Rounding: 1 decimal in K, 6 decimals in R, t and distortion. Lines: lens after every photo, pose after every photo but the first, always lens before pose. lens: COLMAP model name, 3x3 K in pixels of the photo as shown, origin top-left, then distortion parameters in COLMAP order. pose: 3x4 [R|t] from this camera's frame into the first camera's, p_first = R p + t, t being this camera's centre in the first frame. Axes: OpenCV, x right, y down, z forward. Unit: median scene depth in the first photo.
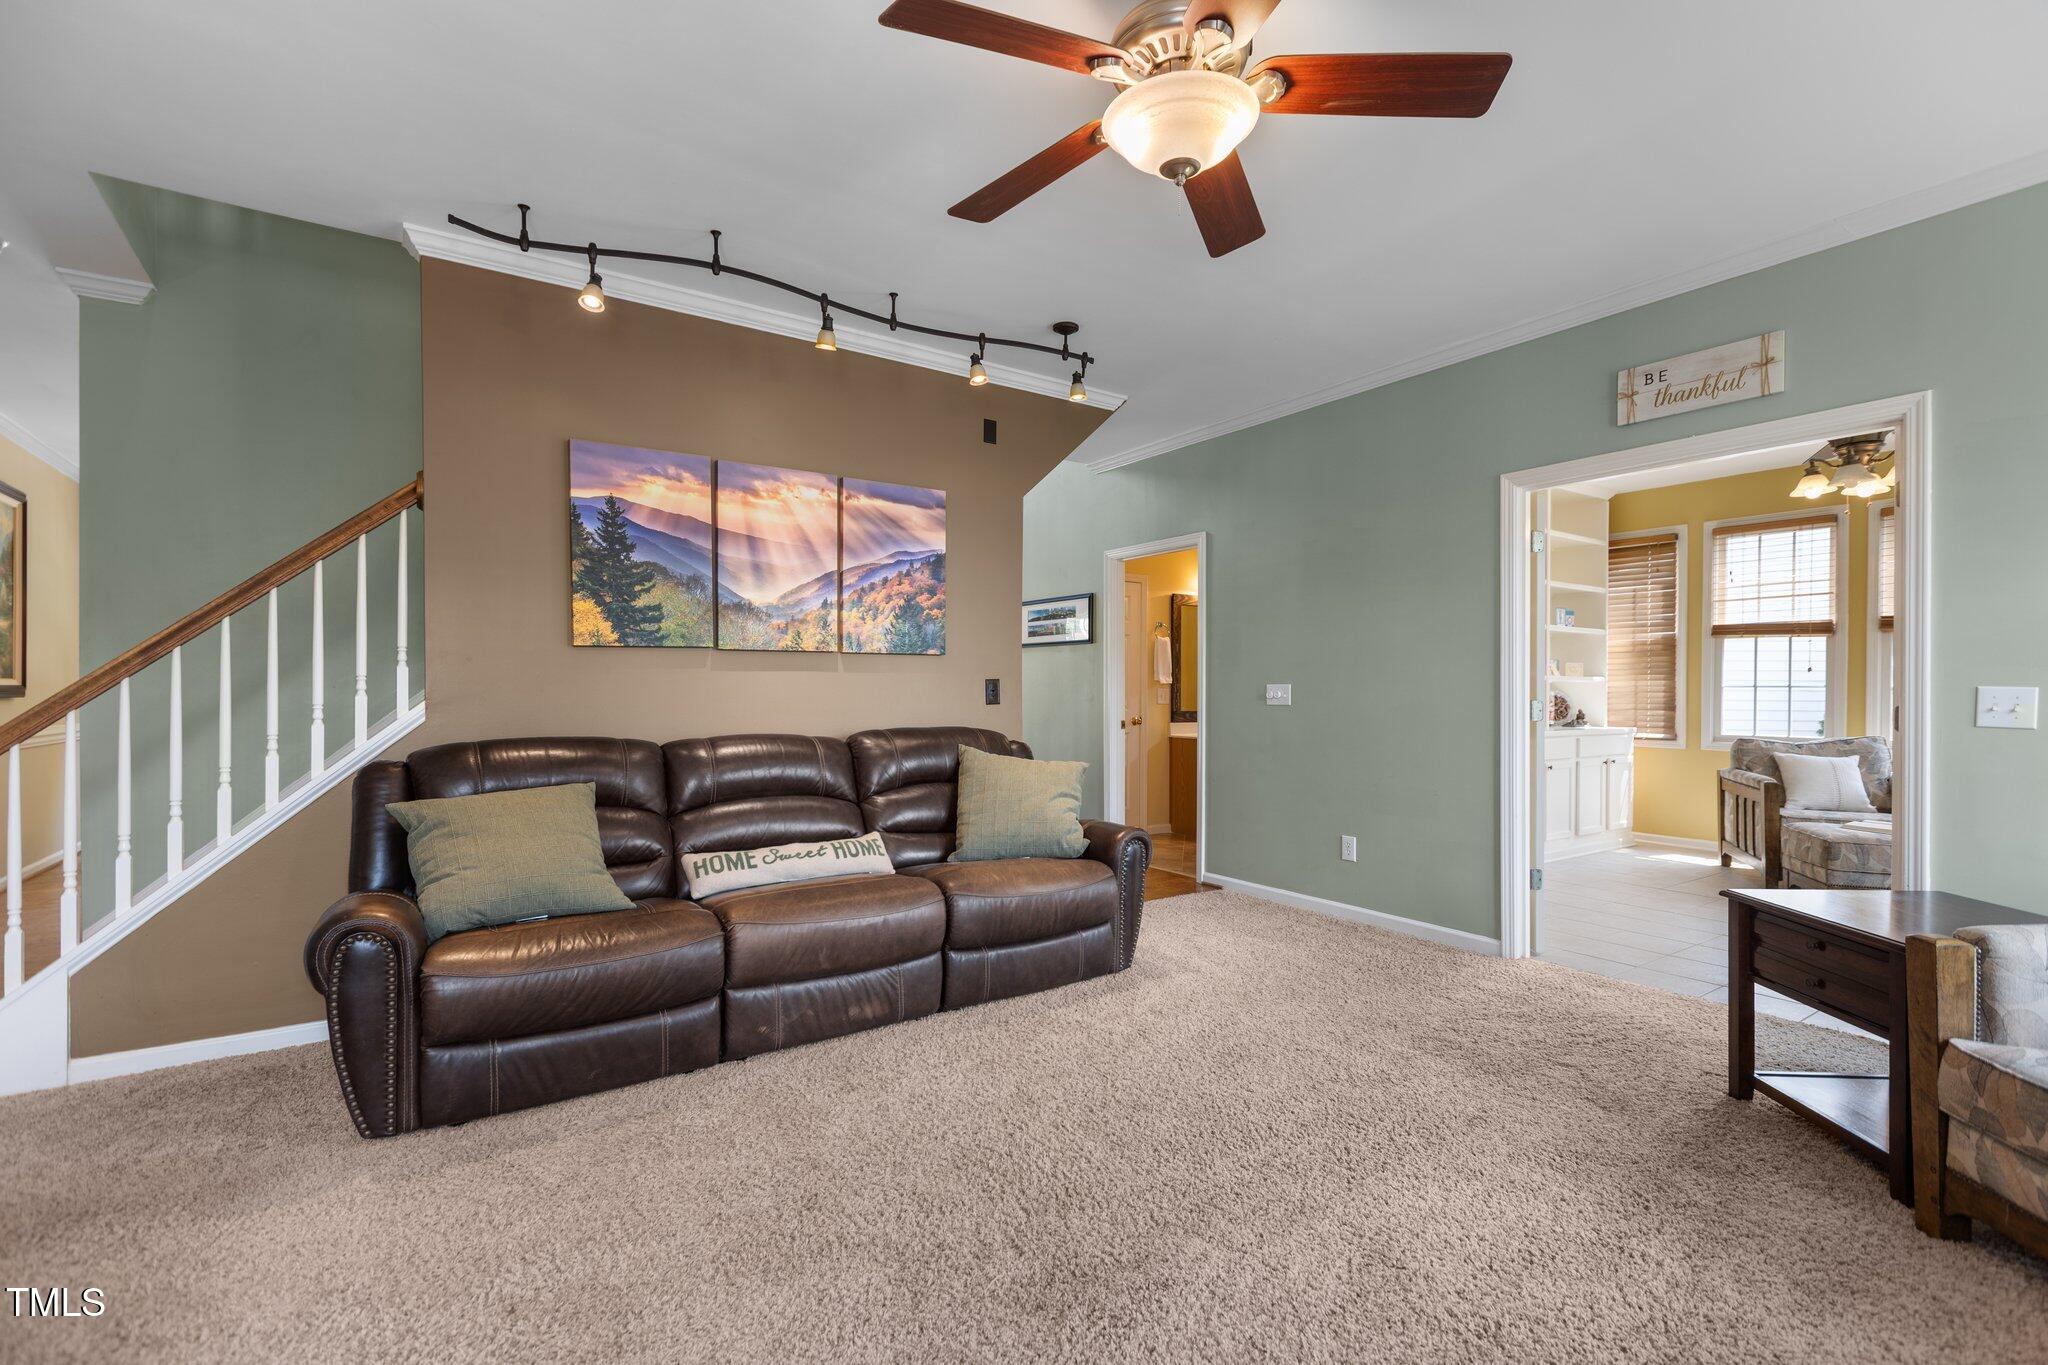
lens RADIAL K [[914.9, 0, 1018.6], [0, 914.9, 699.0], [0, 0, 1]] dist [0.002276, 0.000502]
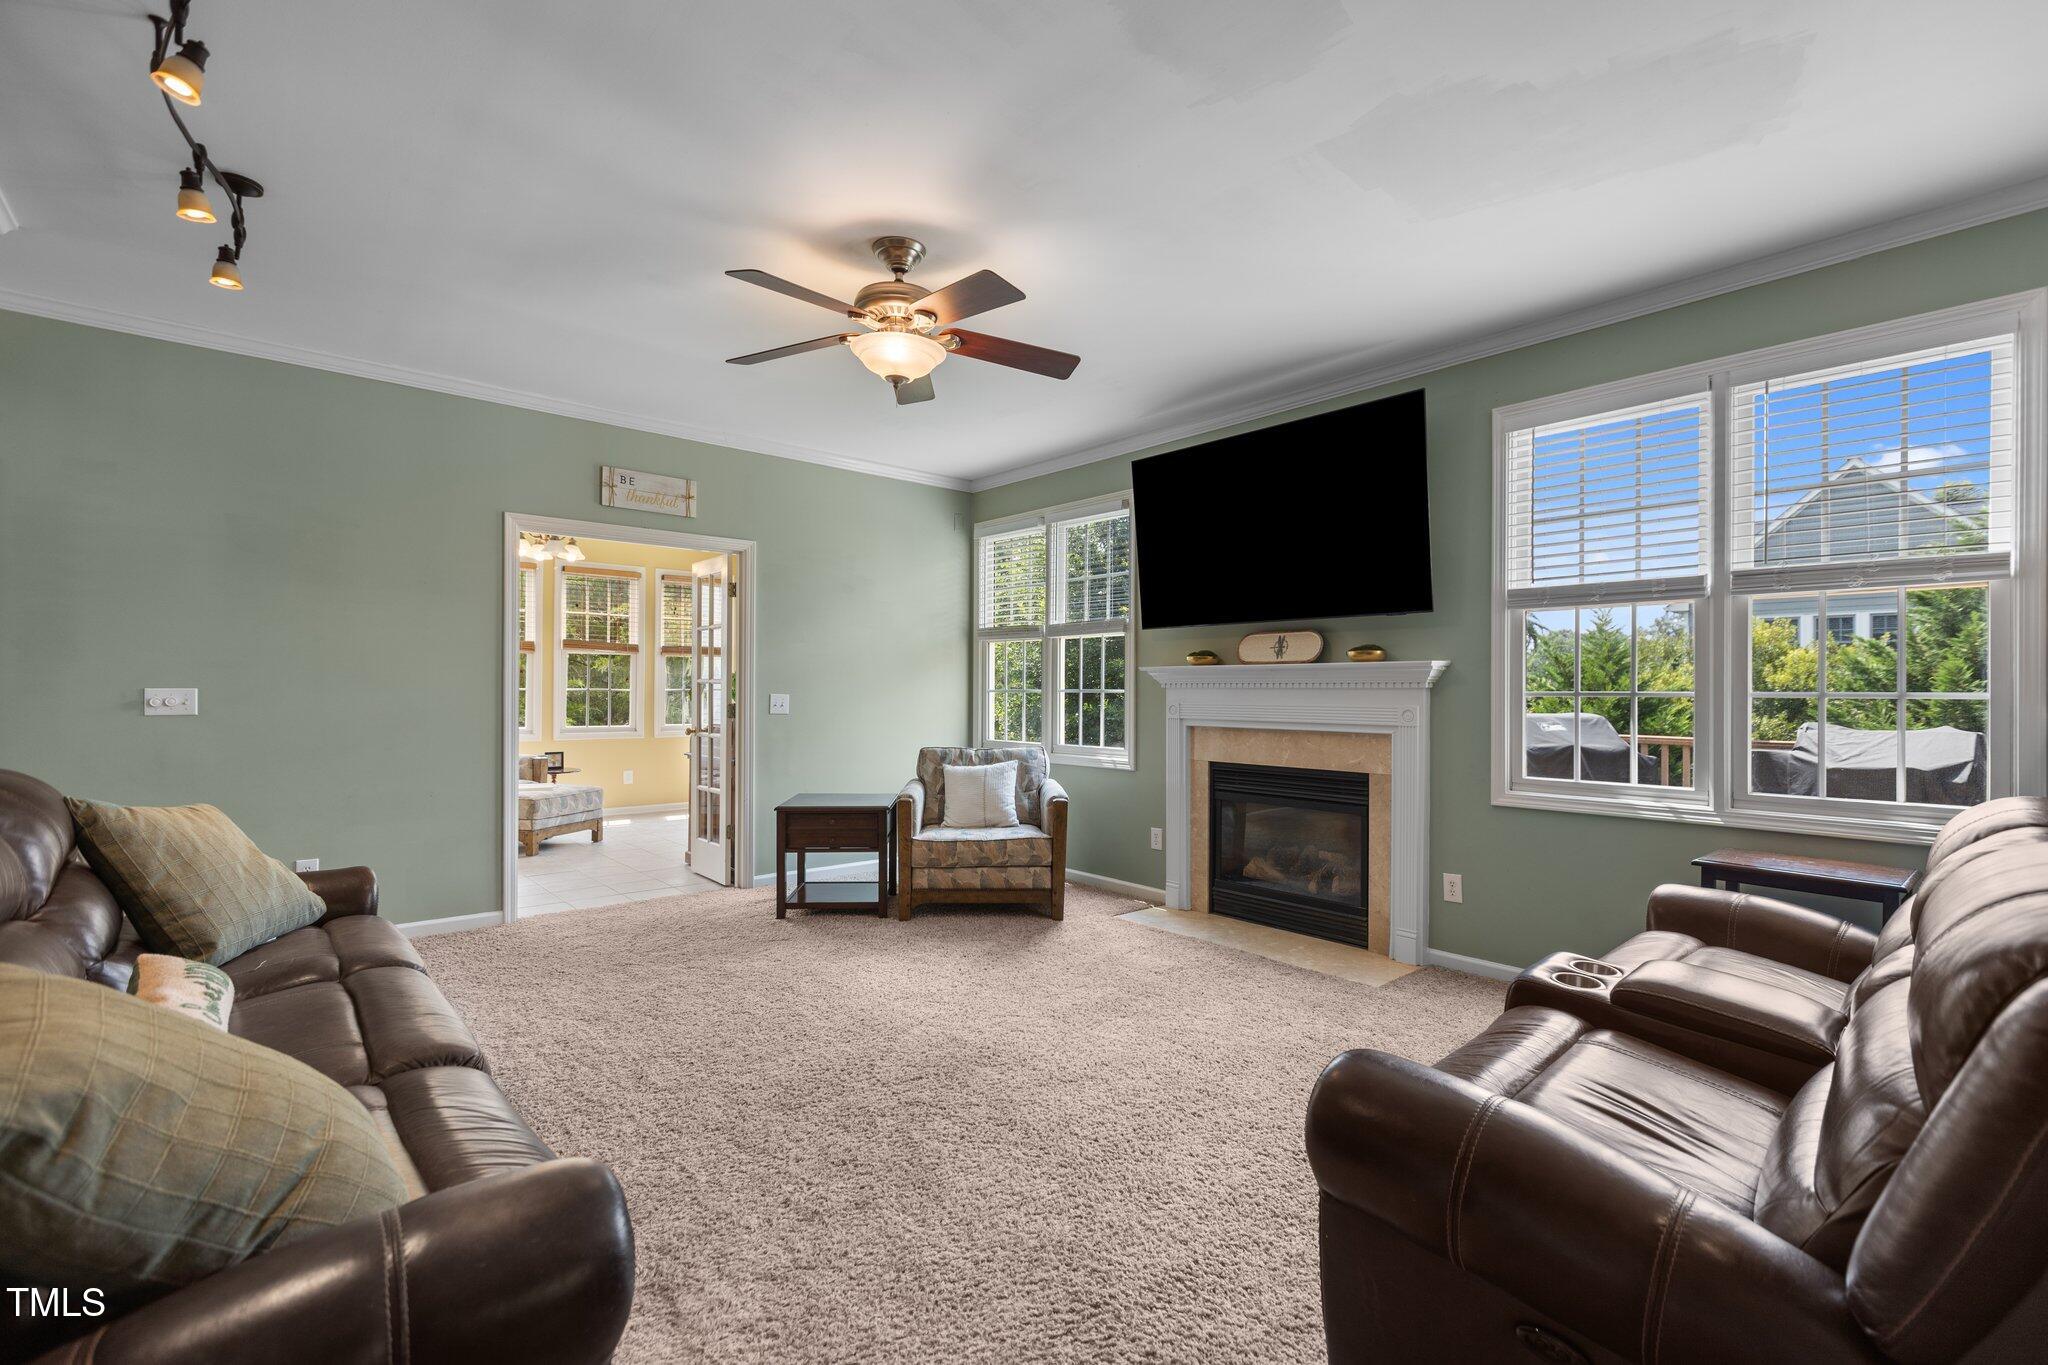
lens RADIAL K [[914.9, 0, 1018.6], [0, 914.9, 699.0], [0, 0, 1]] dist [0.002276, 0.000502]
pose [[-0.113521, -0.010208, 0.993483, -0.432554], [0.004093, 0.999934, 0.010742, -0.009373], [-0.993527, 0.005285, -0.113472, 0.290587]]
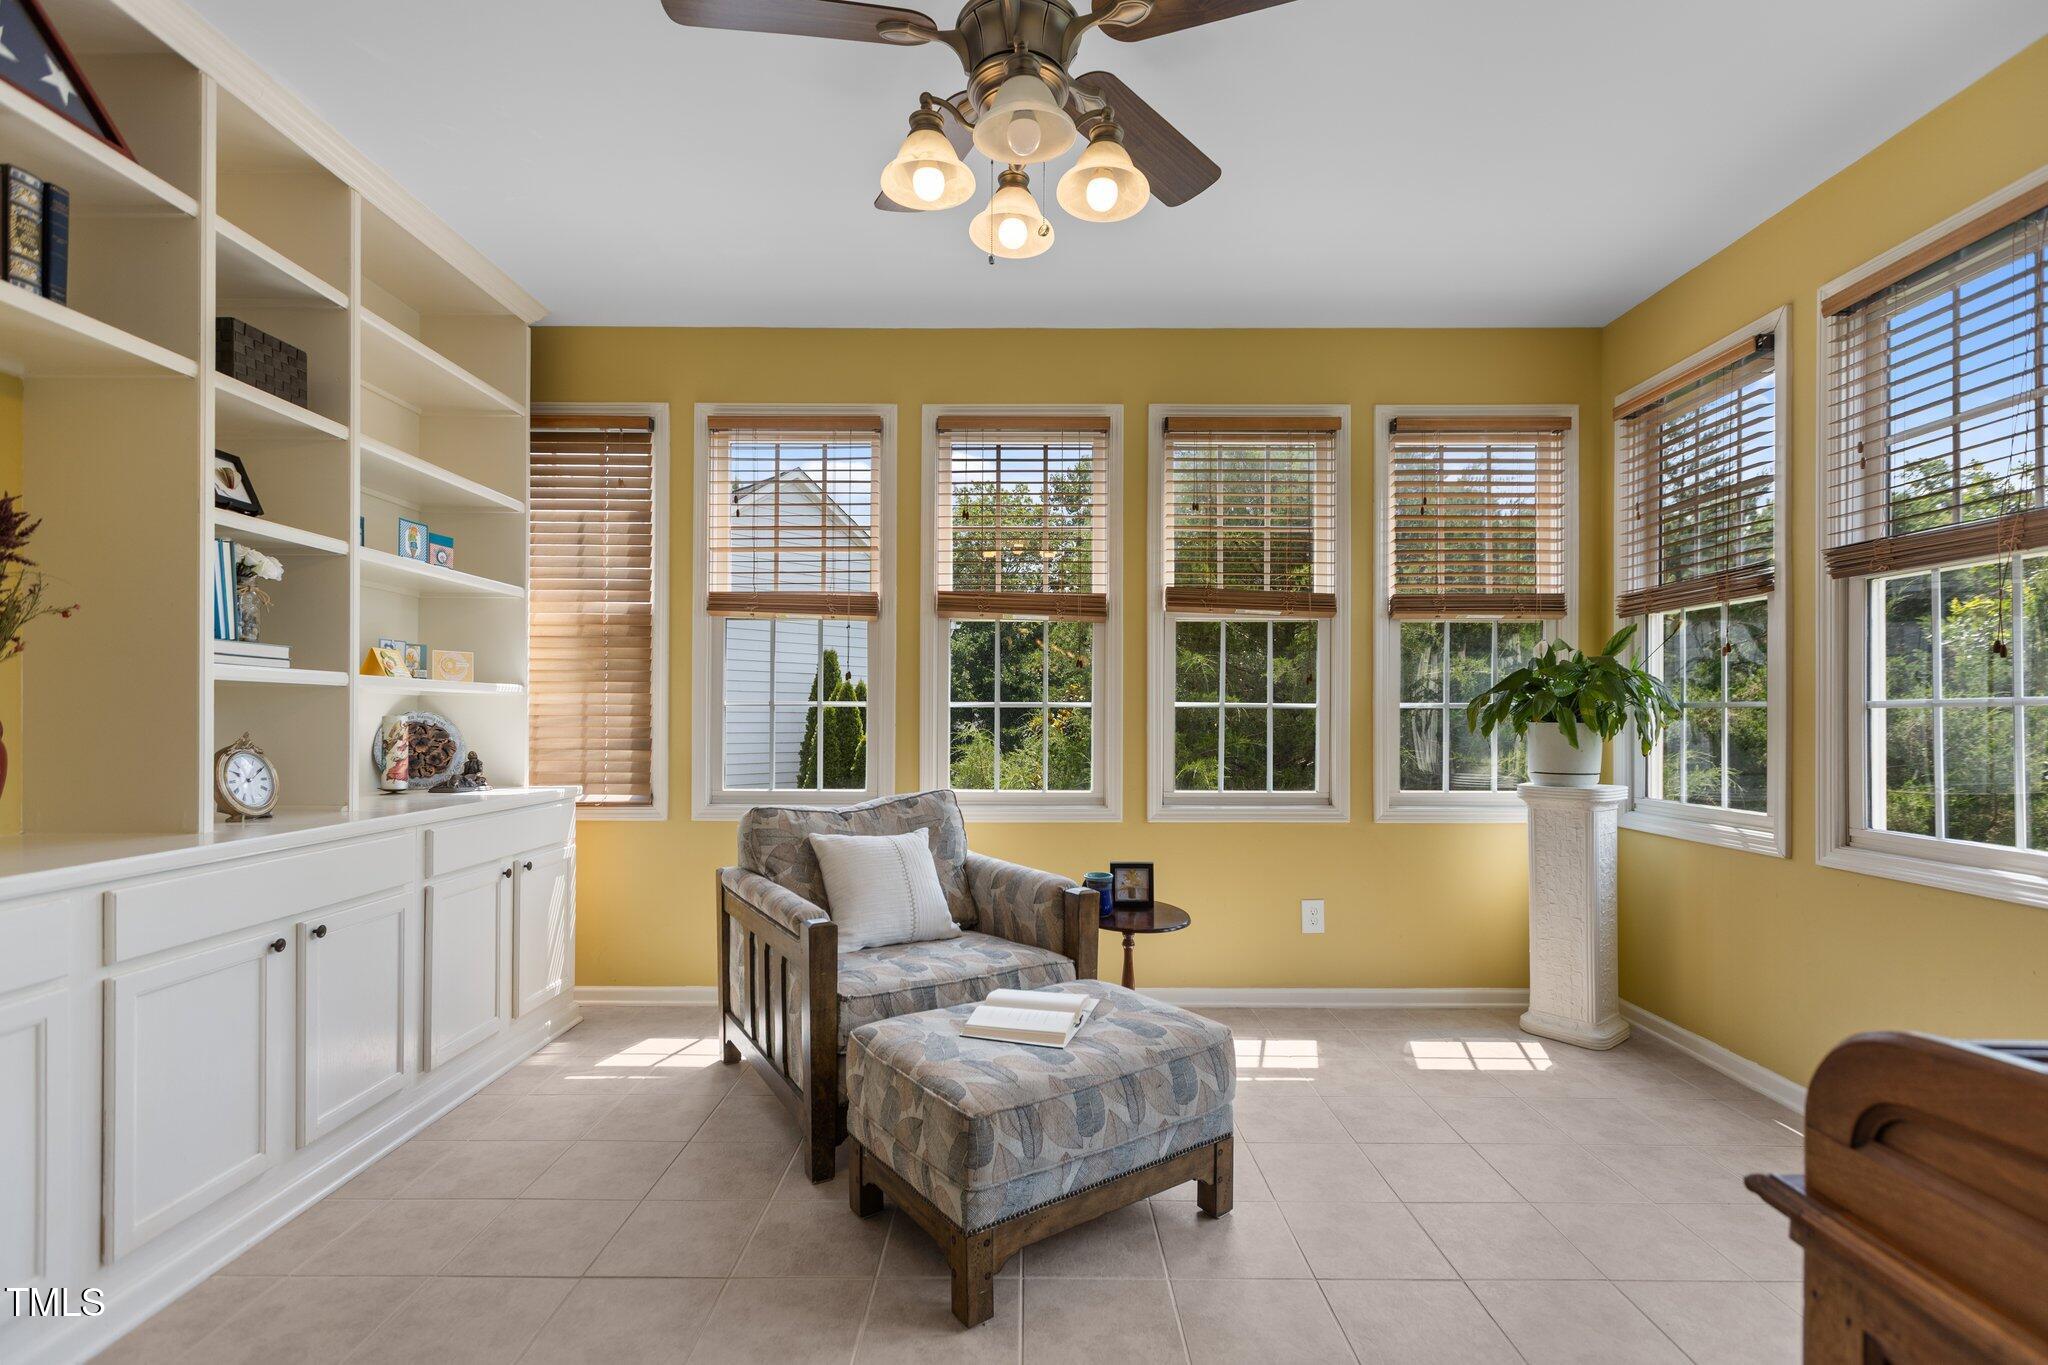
lens RADIAL K [[914.9, 0, 1018.6], [0, 914.9, 699.0], [0, 0, 1]] dist [0.002276, 0.000502]
pose [[0.562884, 0.011114, 0.826461, 0.412698], [0.008123, 0.999787, -0.018977, -0.005096], [-0.826496, 0.017395, 0.562673, 0.543569]]
